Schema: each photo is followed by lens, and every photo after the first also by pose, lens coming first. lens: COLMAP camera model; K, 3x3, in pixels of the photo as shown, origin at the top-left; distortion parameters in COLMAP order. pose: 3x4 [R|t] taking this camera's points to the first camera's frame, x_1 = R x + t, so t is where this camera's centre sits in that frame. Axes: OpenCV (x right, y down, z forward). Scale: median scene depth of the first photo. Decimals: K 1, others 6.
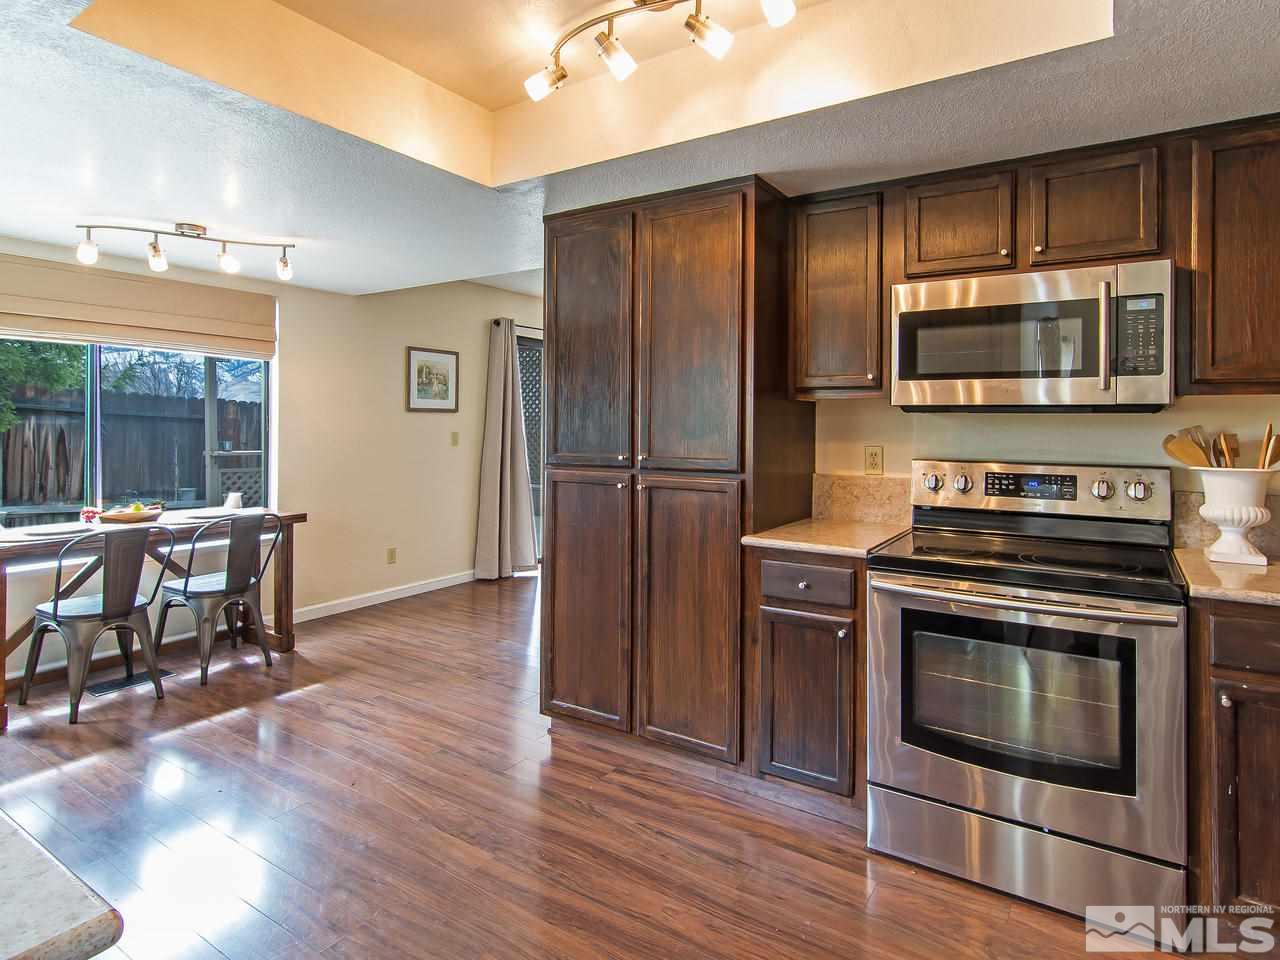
lens RADIAL K [[721.3, 0, 633.7], [0, 721.3, 429.9], [0, 0, 1]] dist [0.001032, 0.000001]
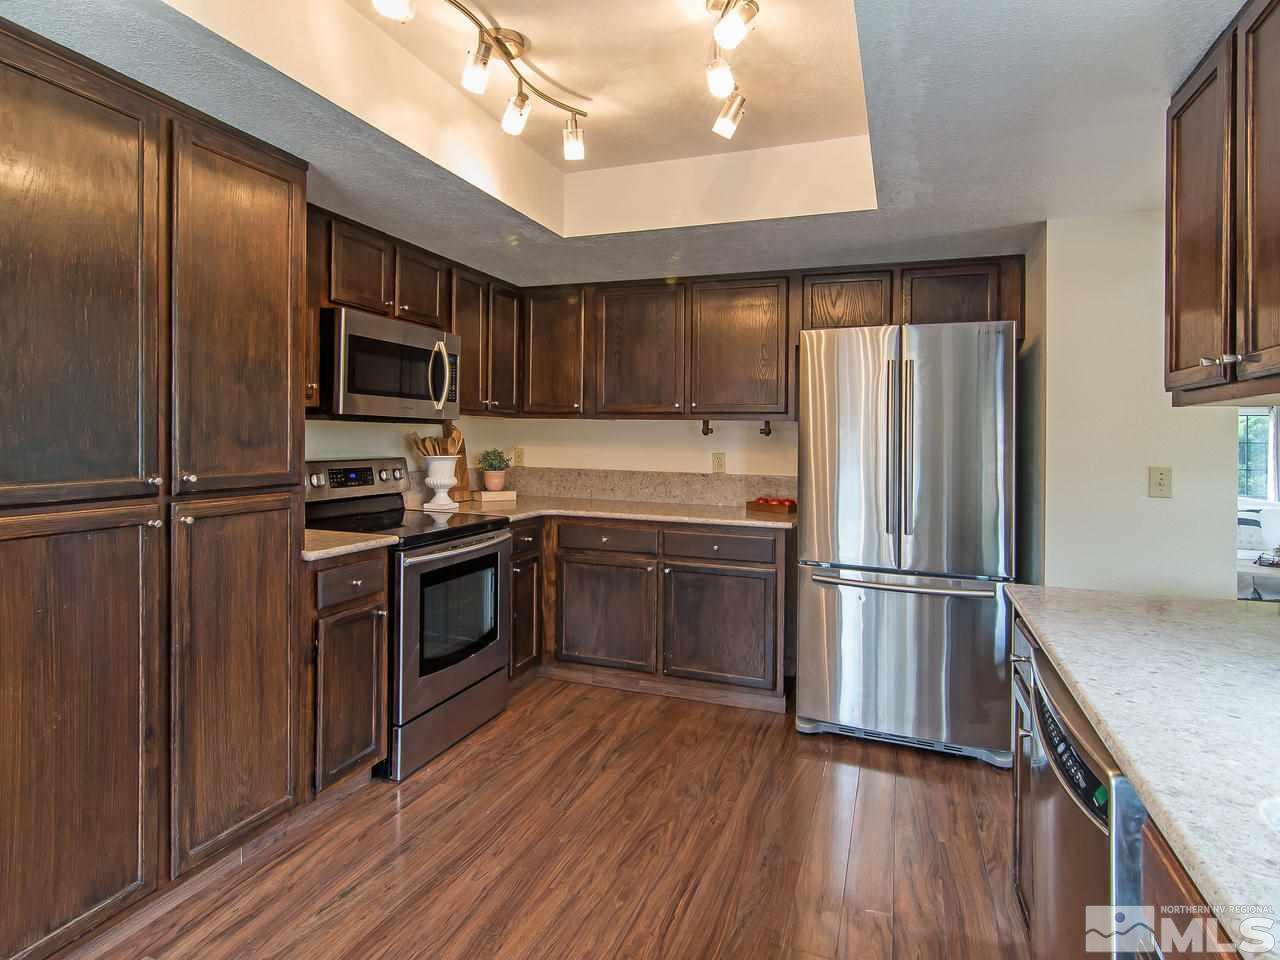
lens RADIAL K [[721.3, 0, 633.7], [0, 721.3, 429.9], [0, 0, 1]] dist [0.001032, 0.000001]
pose [[-0.229904, -0.007064, 0.973188, -0.908984], [-0.019605, 0.999804, 0.002626, -0.022572], [-0.973016, -0.018475, -0.229997, 0.870929]]
